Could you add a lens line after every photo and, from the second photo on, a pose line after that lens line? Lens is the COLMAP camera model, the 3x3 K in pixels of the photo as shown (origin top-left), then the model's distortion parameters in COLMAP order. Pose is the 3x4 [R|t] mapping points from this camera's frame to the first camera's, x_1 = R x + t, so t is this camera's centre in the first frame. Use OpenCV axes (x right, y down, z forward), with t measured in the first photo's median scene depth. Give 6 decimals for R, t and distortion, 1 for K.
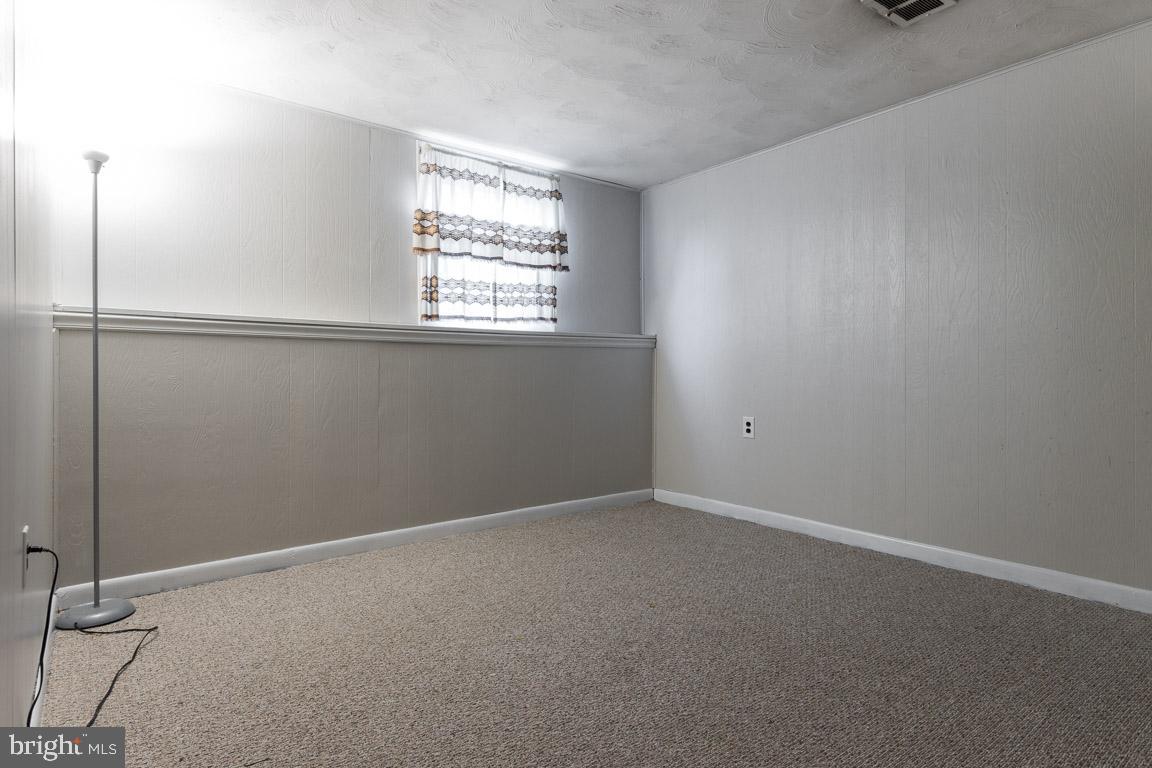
lens RADIAL K [[618.4, 0, 579.5], [0, 618.4, 379.5], [0, 0, 1]] dist [0.027314, -0.001249]
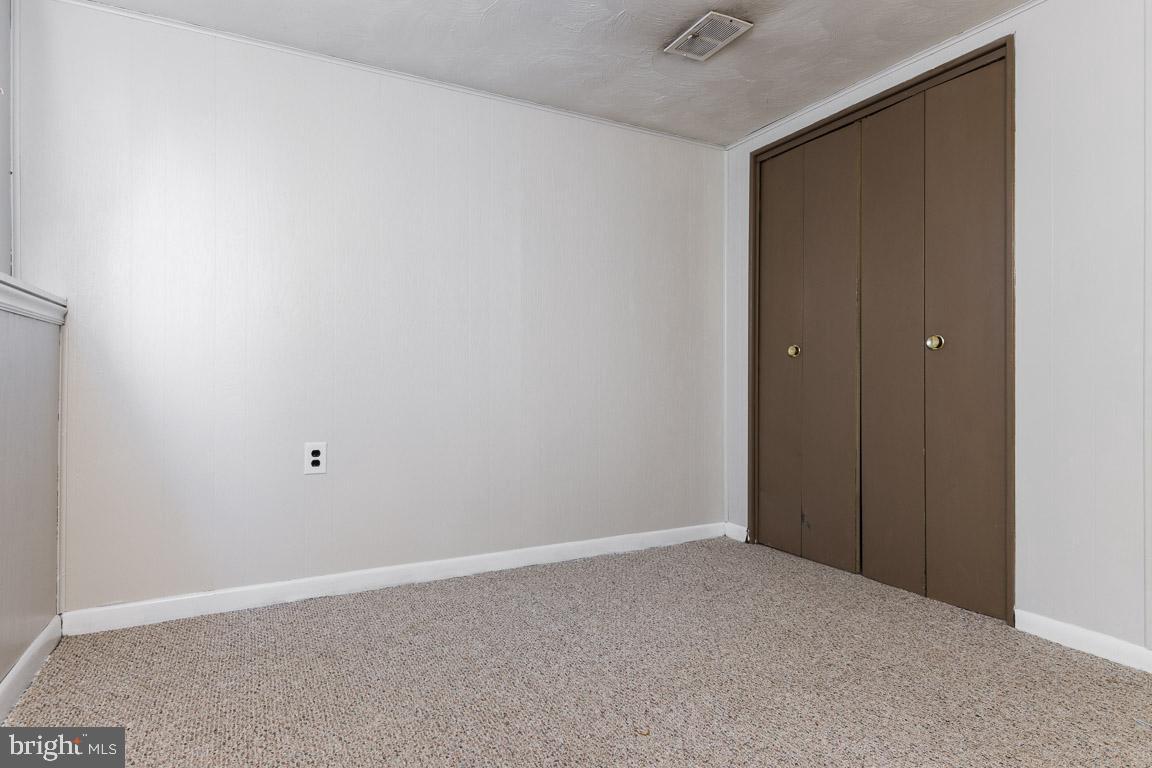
lens RADIAL K [[618.4, 0, 575.5], [0, 618.4, 382.2], [0, 0, 1]] dist [0.027314, -0.001249]
pose [[0.189425, 0.002114, 0.981893, -0.339478], [0.010868, 0.999932, -0.004250, 0.000695], [-0.981835, 0.011476, 0.189389, 0.596409]]
